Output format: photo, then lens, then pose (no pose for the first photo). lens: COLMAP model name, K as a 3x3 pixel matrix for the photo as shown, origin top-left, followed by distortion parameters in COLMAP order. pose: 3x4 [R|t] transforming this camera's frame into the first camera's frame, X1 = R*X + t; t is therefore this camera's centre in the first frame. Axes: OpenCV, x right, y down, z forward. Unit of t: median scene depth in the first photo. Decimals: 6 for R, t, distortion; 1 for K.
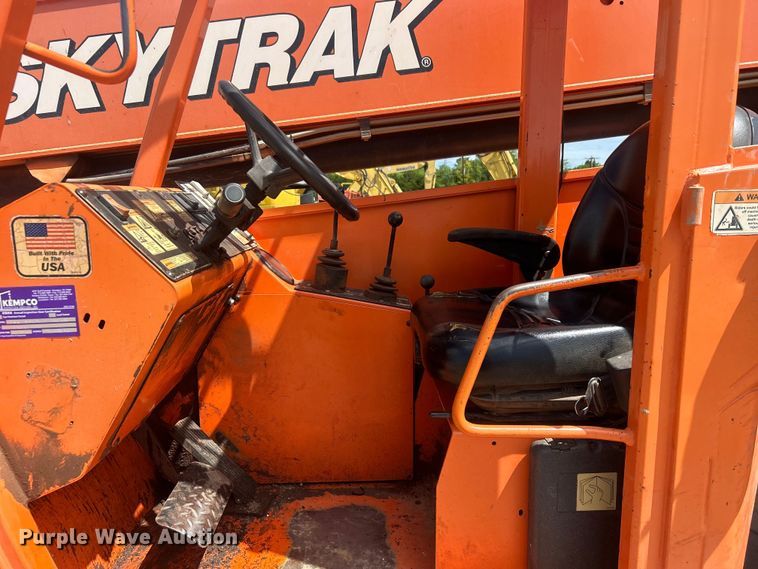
lens RADIAL K [[576.6, 0, 379.0], [0, 576.6, 284.5], [0, 0, 1]] dist [0.042497, -0.059113]
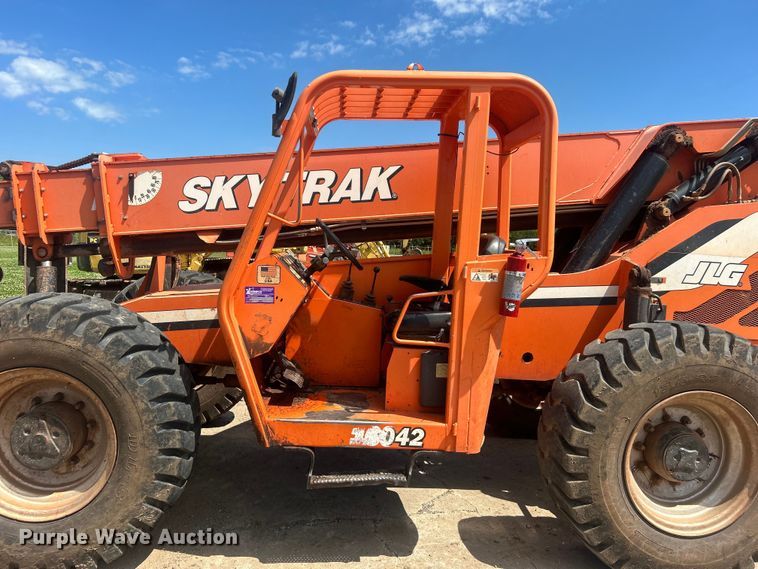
lens RADIAL K [[576.6, 0, 379.0], [0, 576.6, 284.5], [0, 0, 1]] dist [0.042497, -0.059113]
pose [[0.997996, 0.050790, 0.037754, -0.040752], [-0.047928, 0.996167, -0.073170, 0.101787], [-0.041326, 0.071214, 0.996605, -1.155278]]
